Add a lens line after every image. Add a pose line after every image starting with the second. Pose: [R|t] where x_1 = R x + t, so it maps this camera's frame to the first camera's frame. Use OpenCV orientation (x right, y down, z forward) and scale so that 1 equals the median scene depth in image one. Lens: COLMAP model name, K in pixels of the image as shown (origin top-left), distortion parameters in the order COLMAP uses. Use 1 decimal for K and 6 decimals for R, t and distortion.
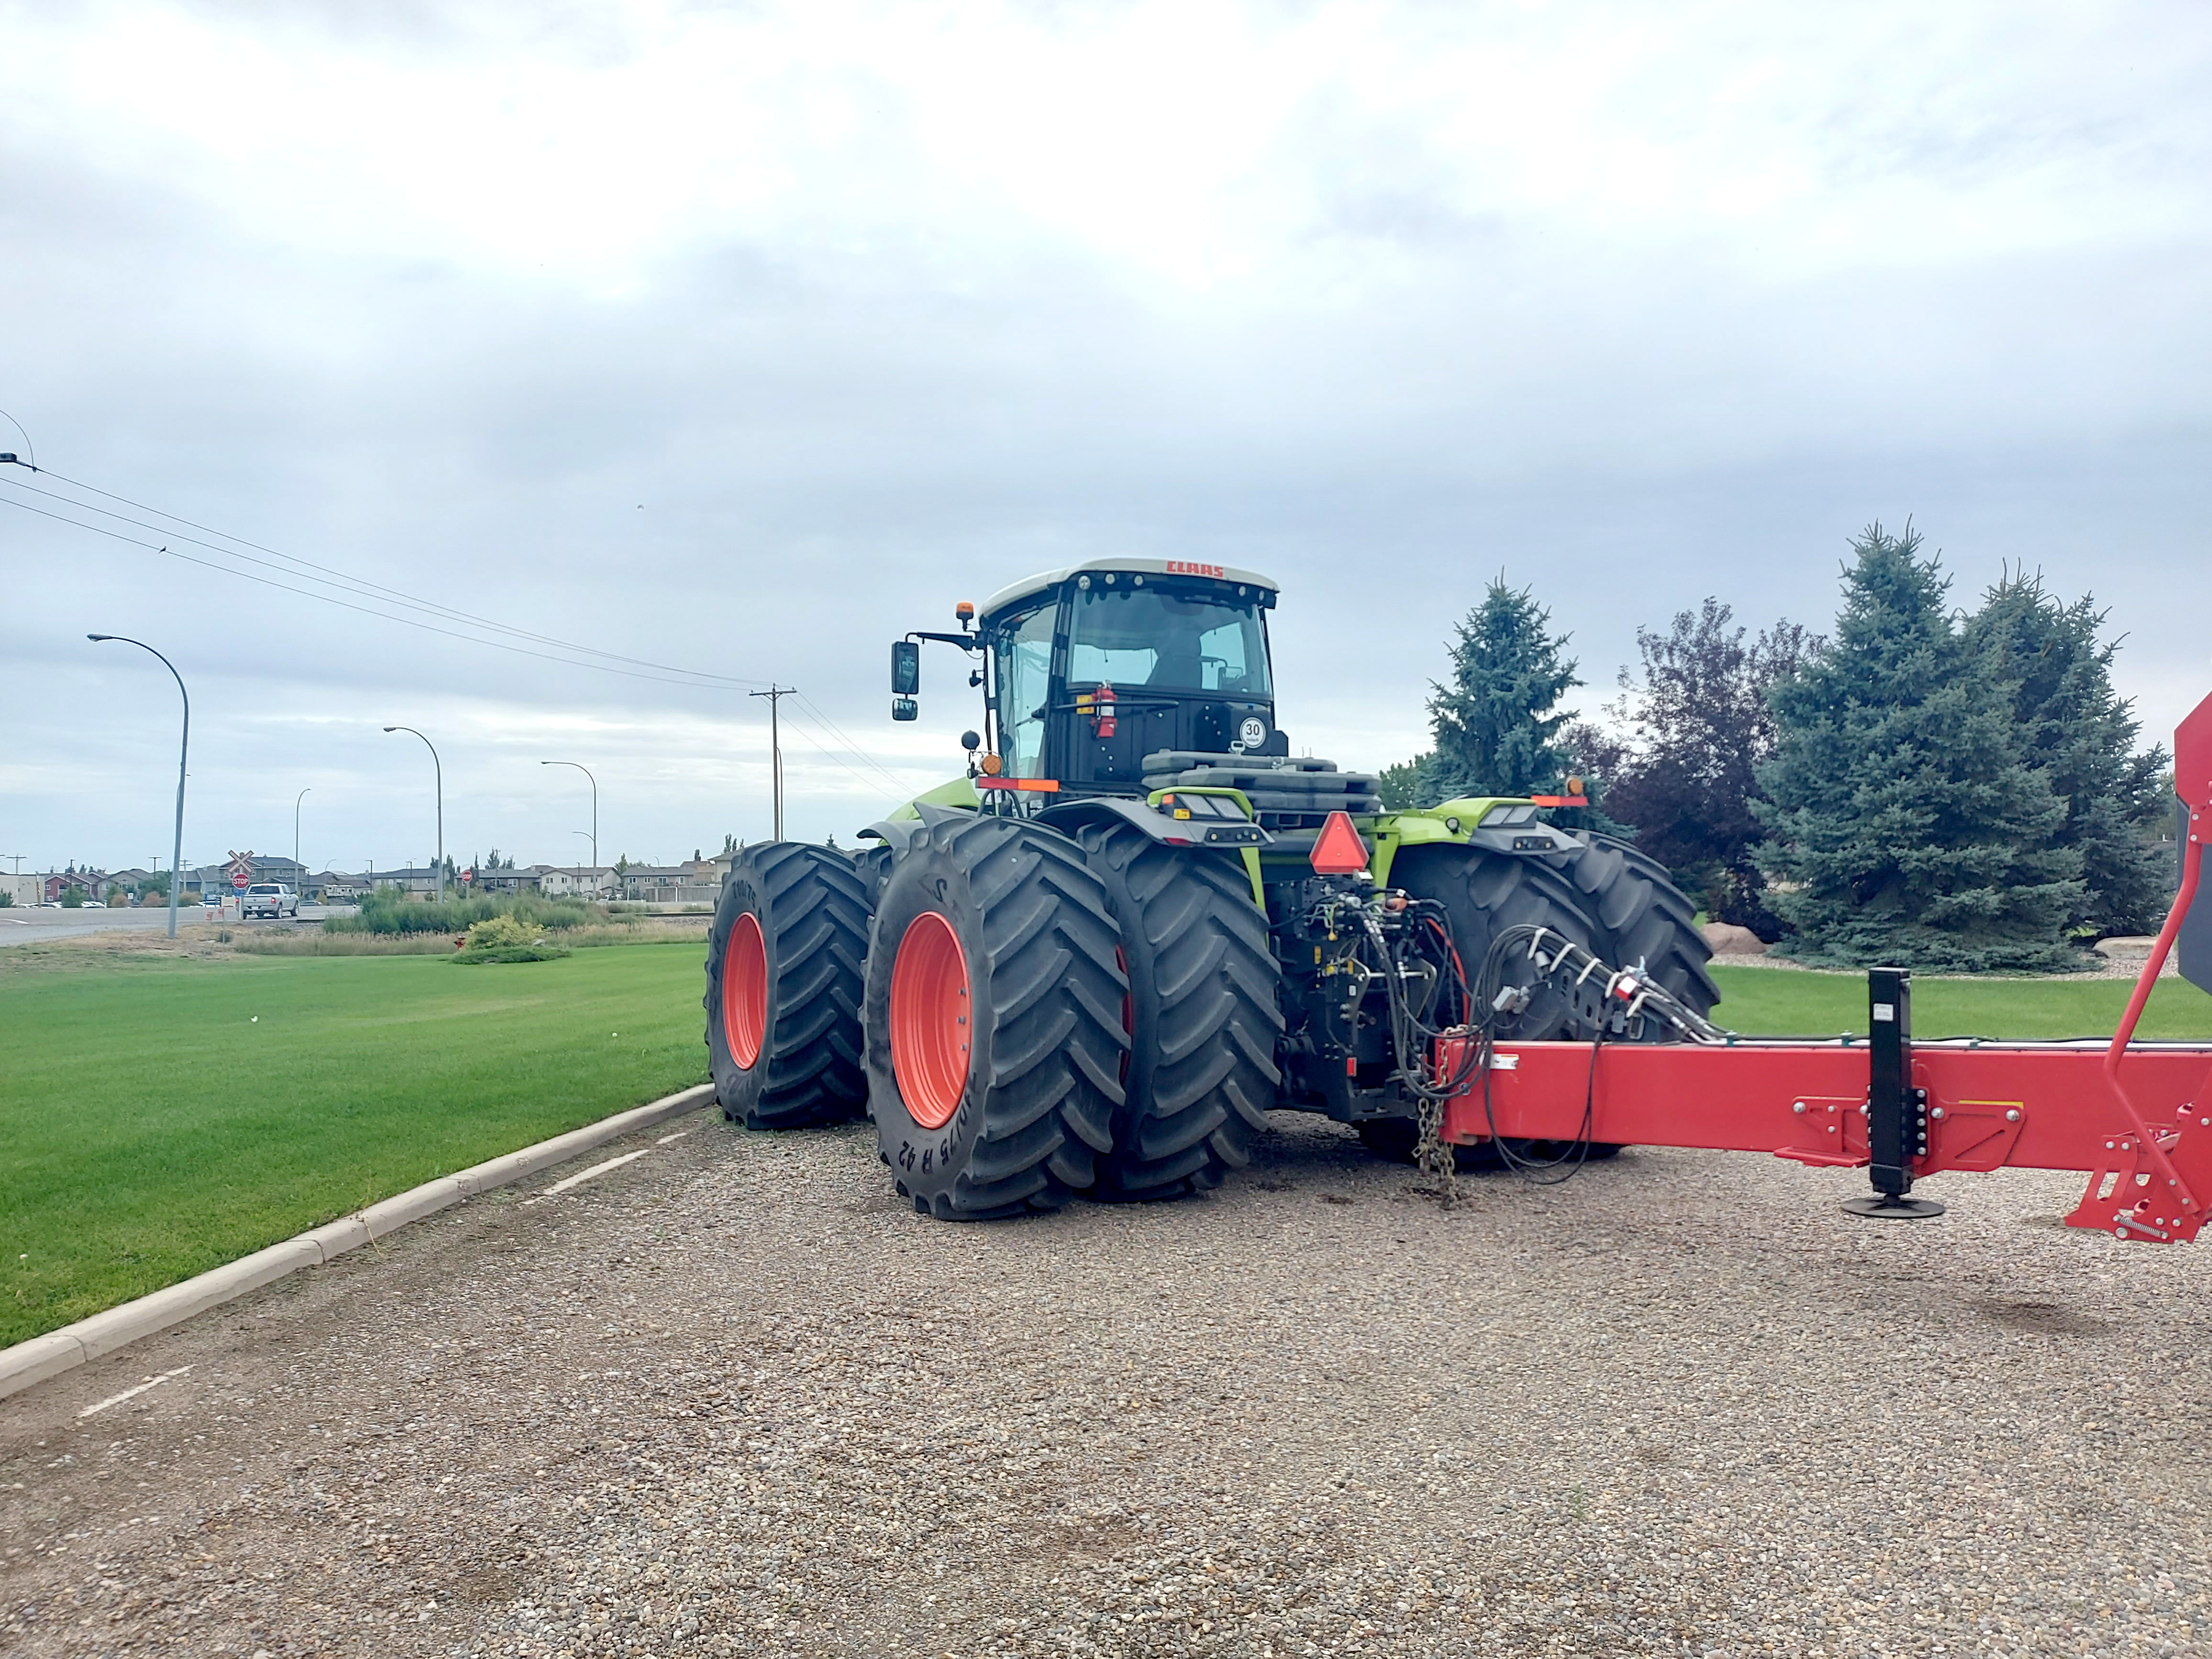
lens RADIAL K [[1578.9, 0, 1113.3], [0, 1578.9, 819.7], [0, 0, 1]] dist [0.080463, -0.112675]
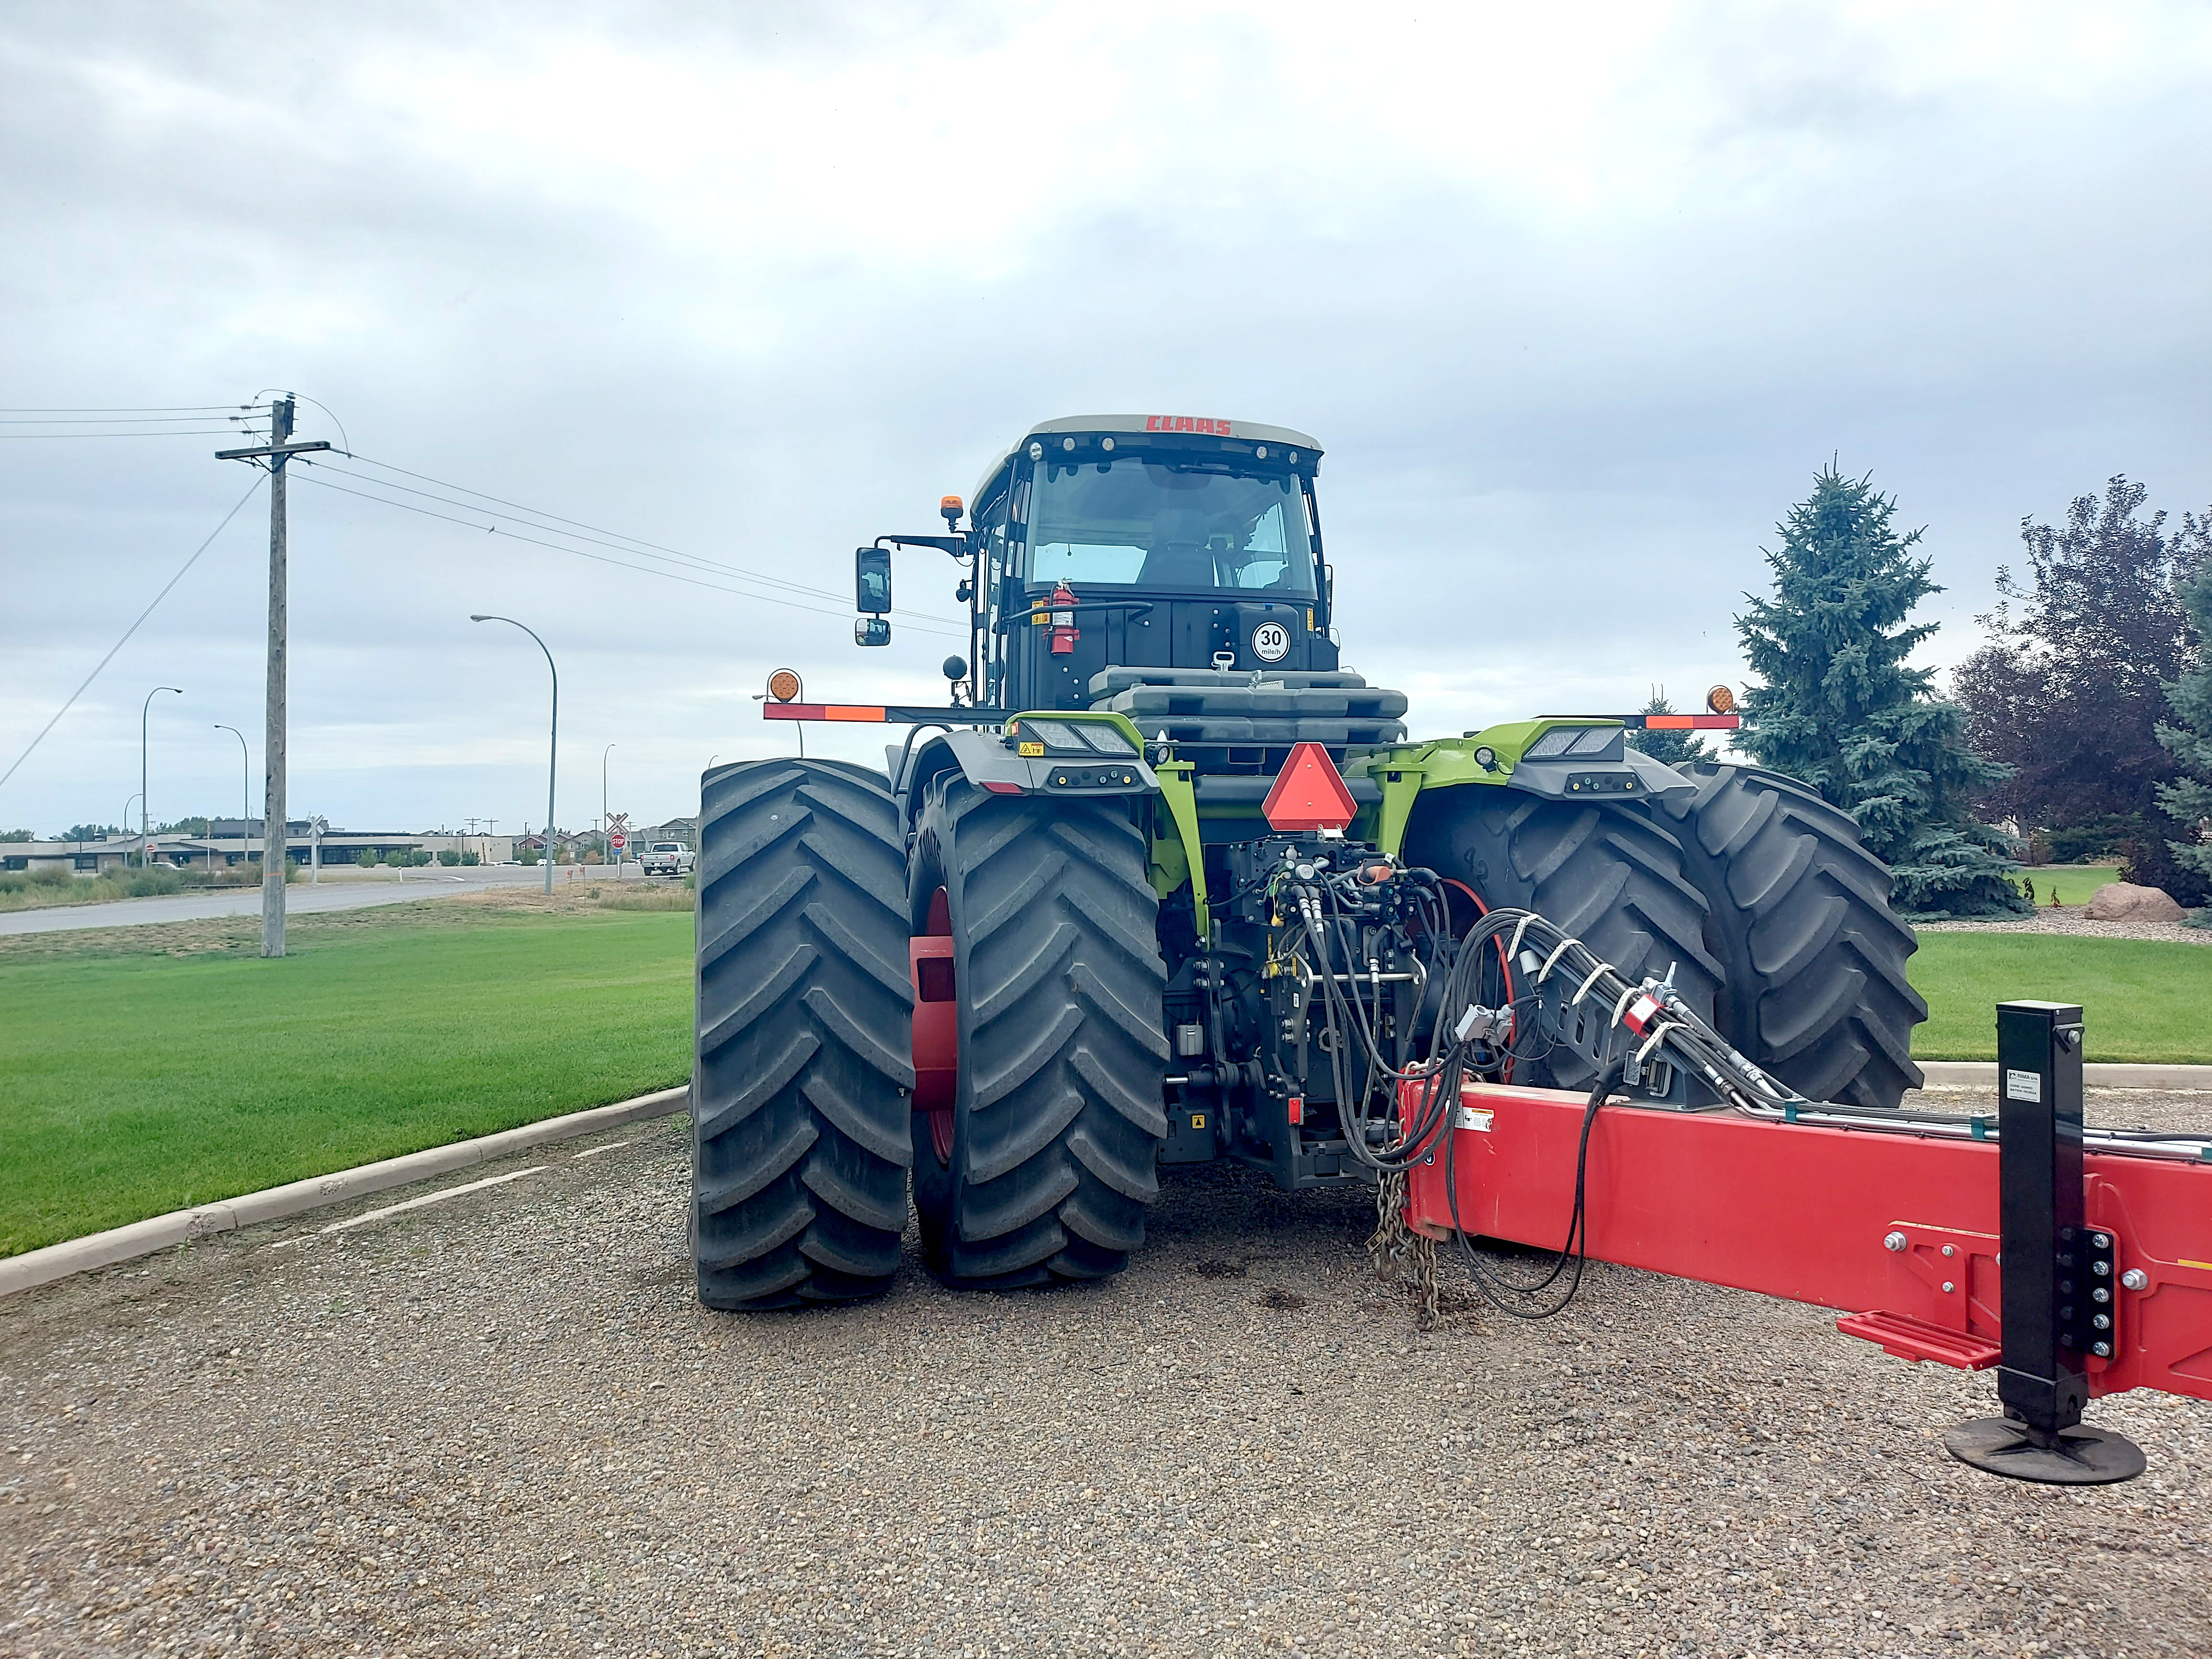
lens RADIAL K [[1578.9, 0, 1113.3], [0, 1578.9, 819.7], [0, 0, 1]] dist [0.080463, -0.112675]
pose [[0.971484, -0.010917, -0.236853, 0.198940], [0.017698, 0.999492, 0.026522, 0.008109], [0.236443, -0.029957, 0.971183, 0.262822]]
